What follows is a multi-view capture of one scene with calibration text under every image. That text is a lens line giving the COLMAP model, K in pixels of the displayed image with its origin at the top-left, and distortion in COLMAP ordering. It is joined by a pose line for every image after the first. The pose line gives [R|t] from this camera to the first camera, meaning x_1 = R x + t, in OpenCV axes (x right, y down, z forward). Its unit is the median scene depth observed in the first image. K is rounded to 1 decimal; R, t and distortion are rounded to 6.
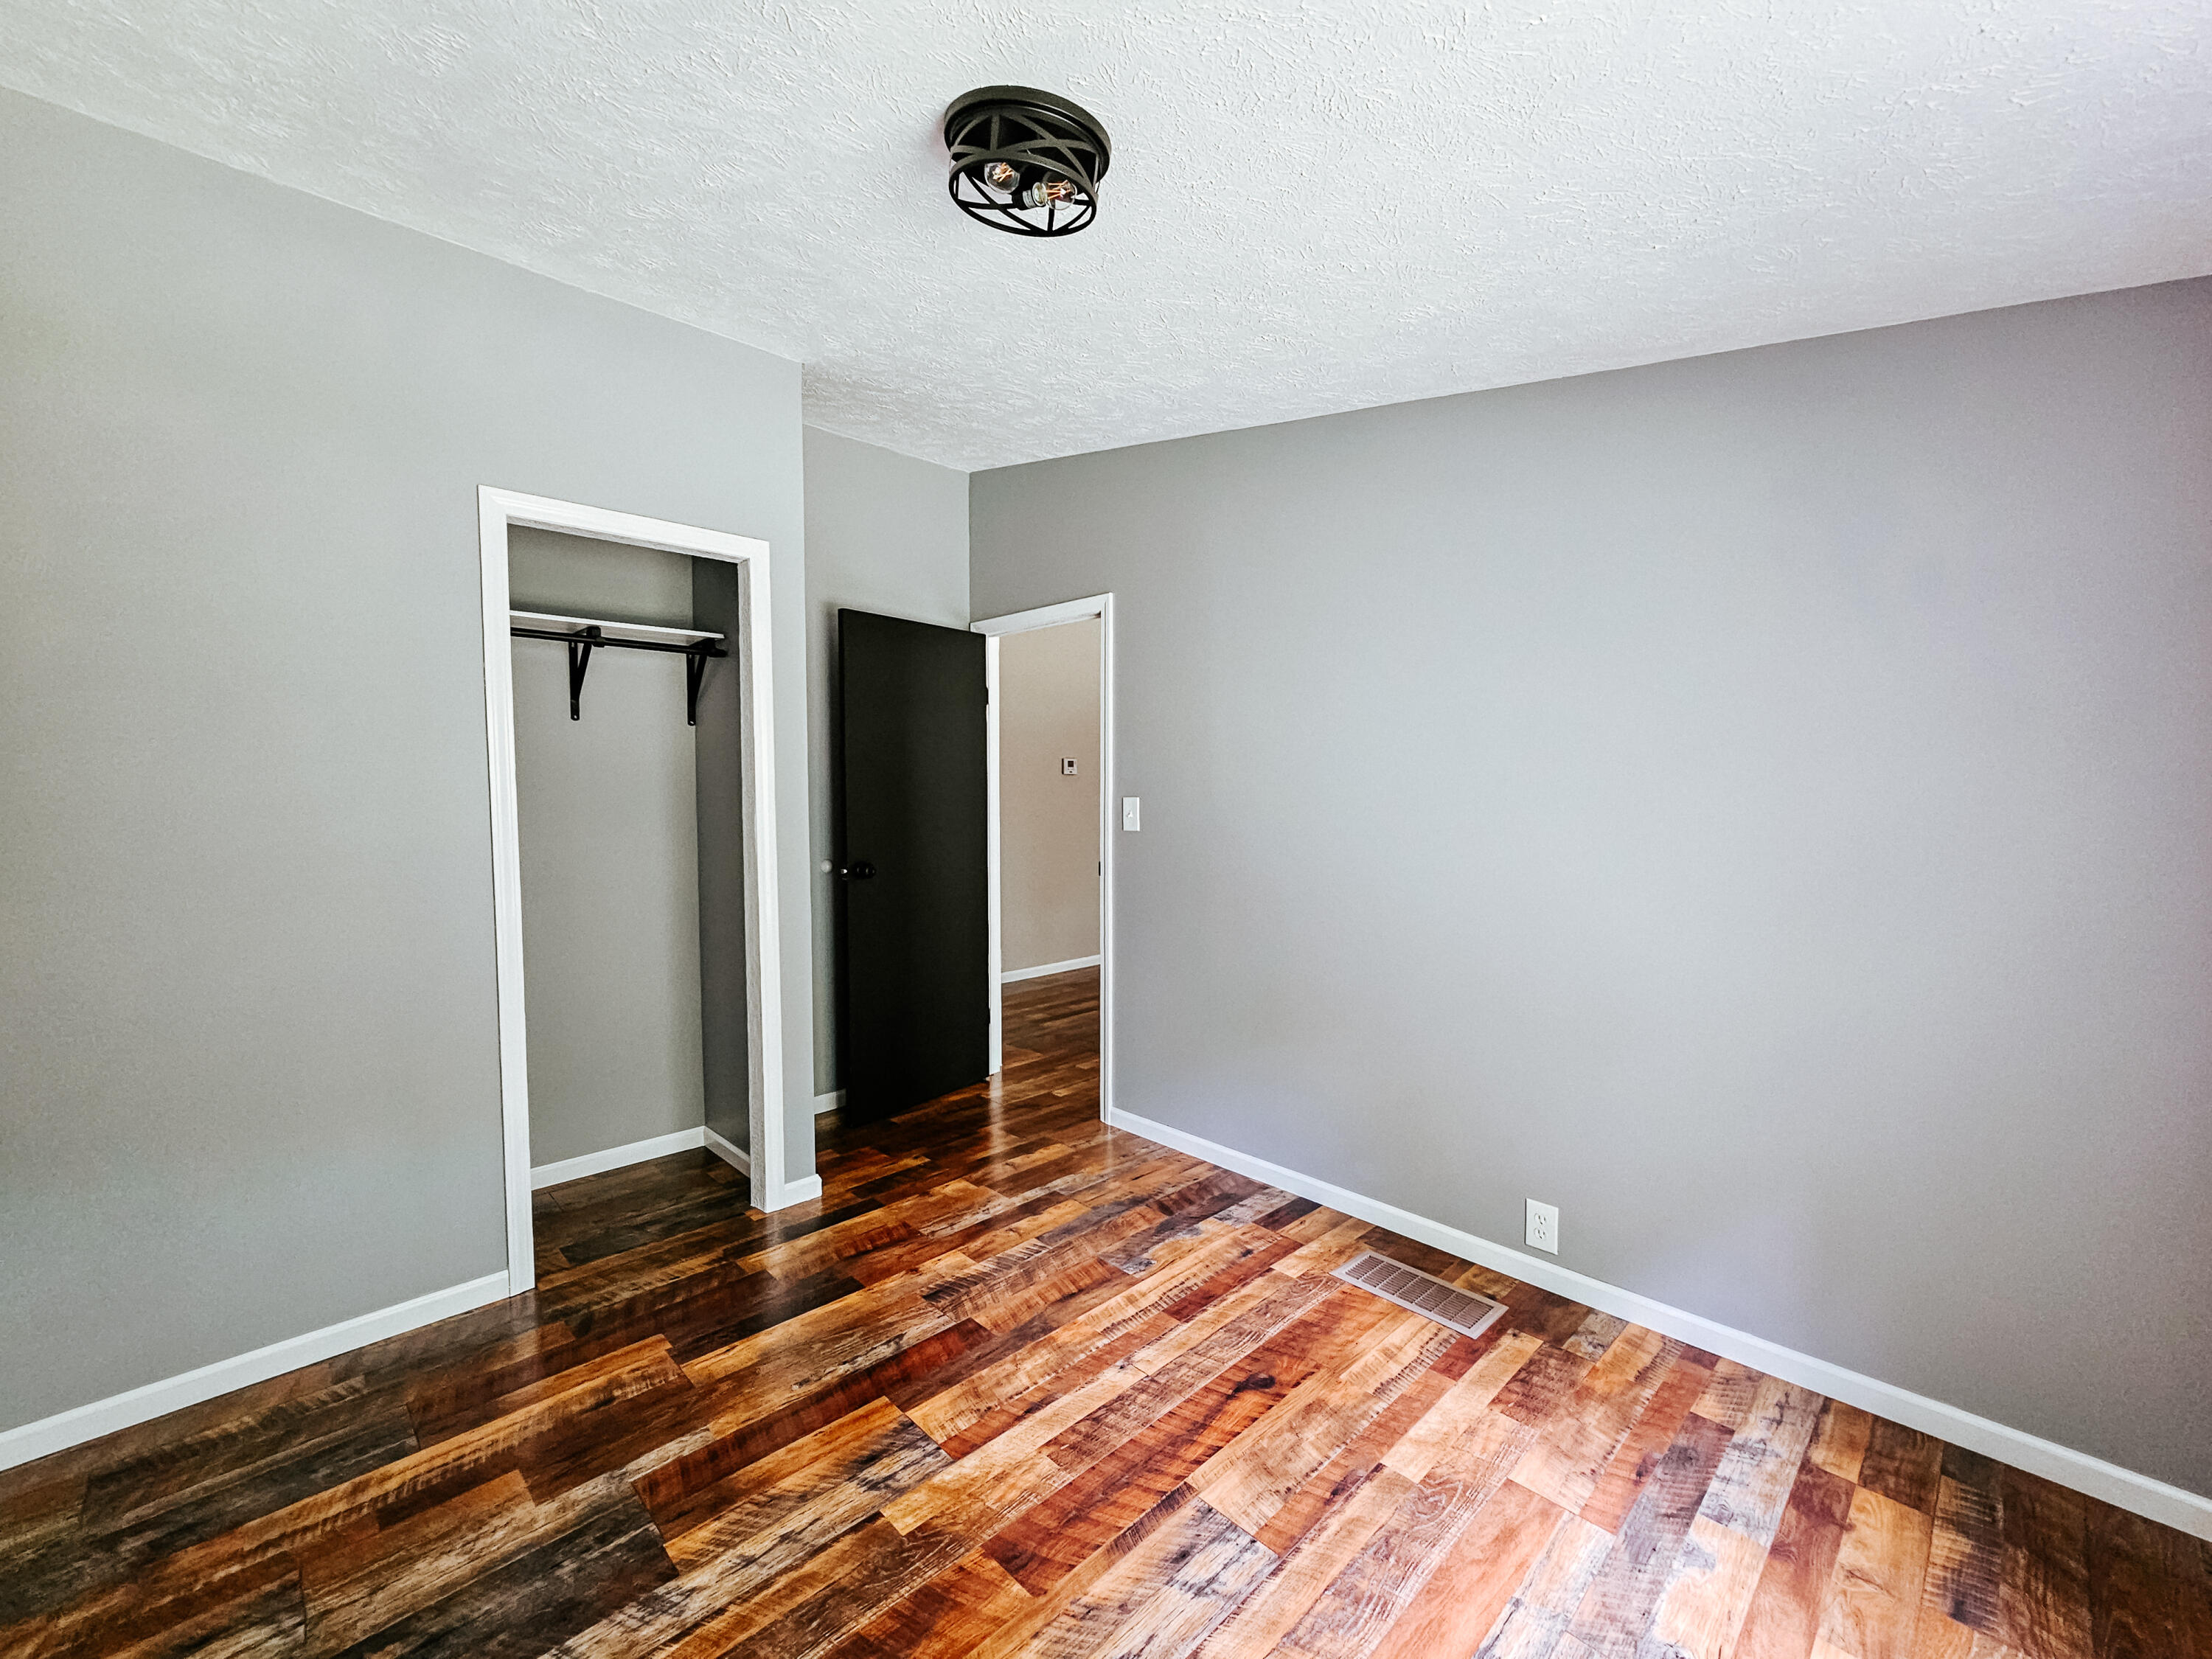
lens RADIAL K [[906.3, 0, 1100.9], [0, 906.3, 831.1], [0, 0, 1]] dist [-0.000041, -0.000182]
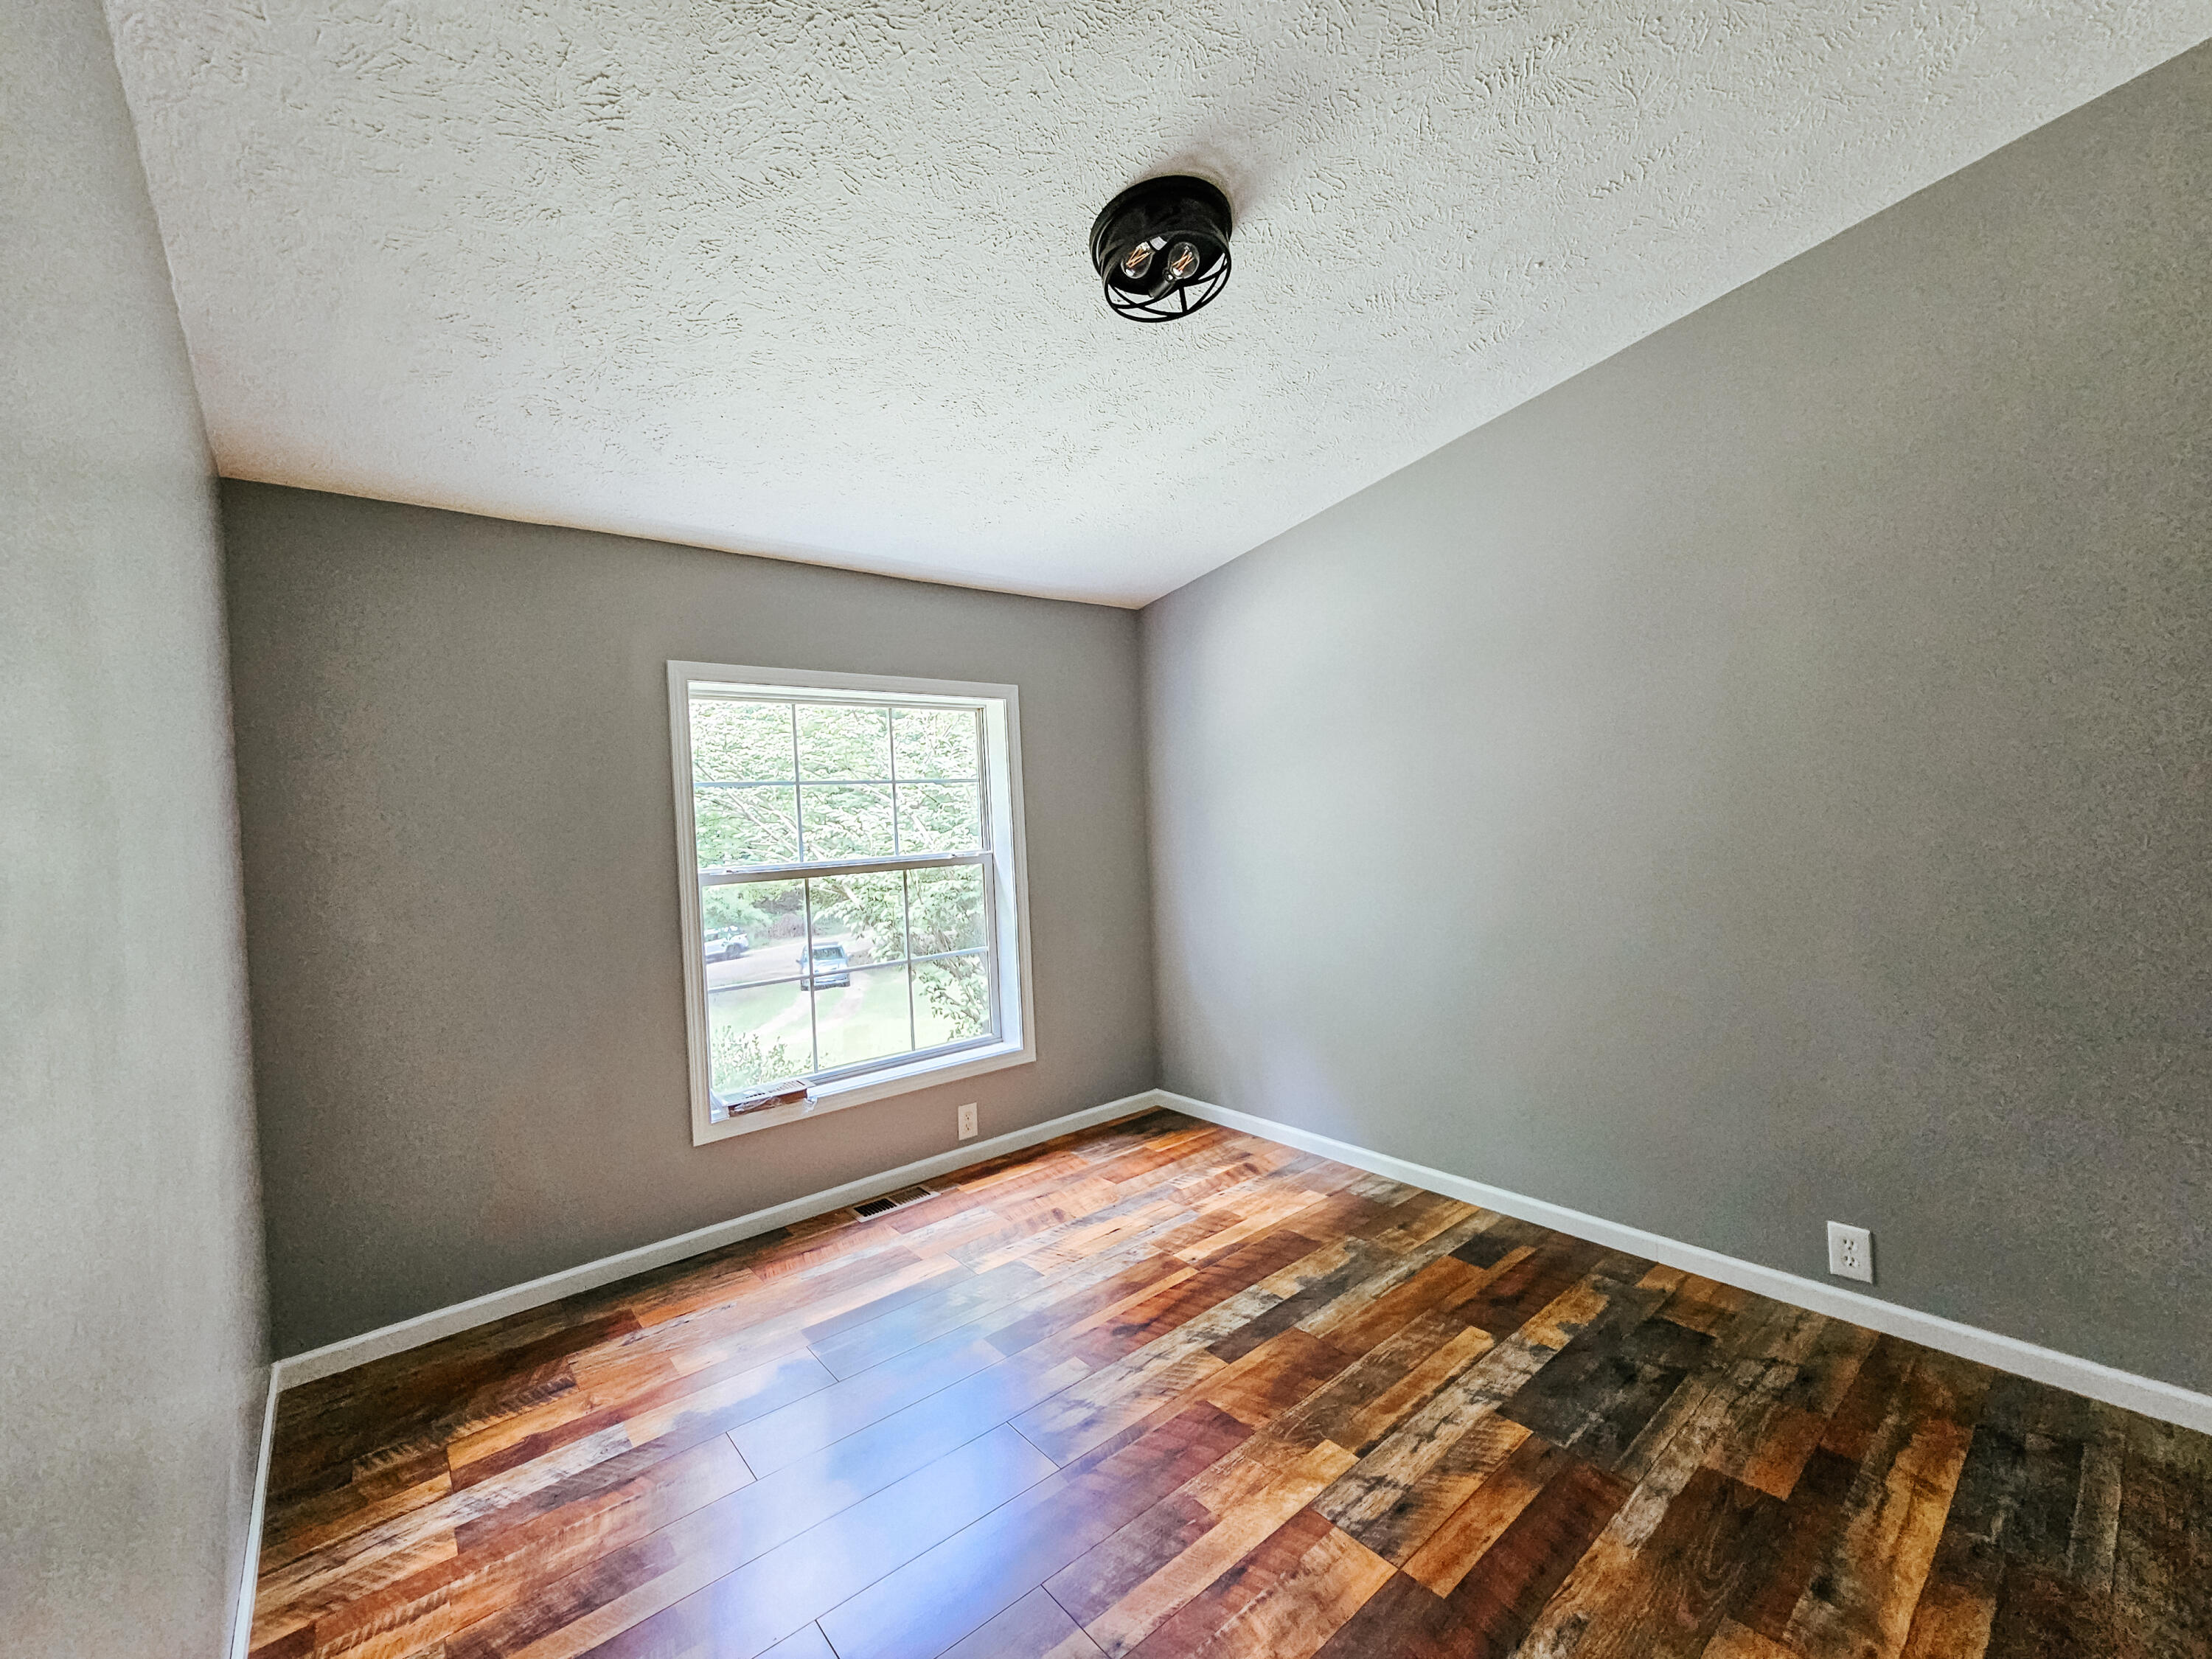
lens RADIAL K [[906.3, 0, 1100.9], [0, 906.3, 831.1], [0, 0, 1]] dist [-0.000041, -0.000182]
pose [[-0.996240, 0.043082, 0.075171, -0.049682], [0.048537, 0.996200, 0.072316, -0.077740], [-0.071770, 0.075692, -0.994545, 1.961045]]
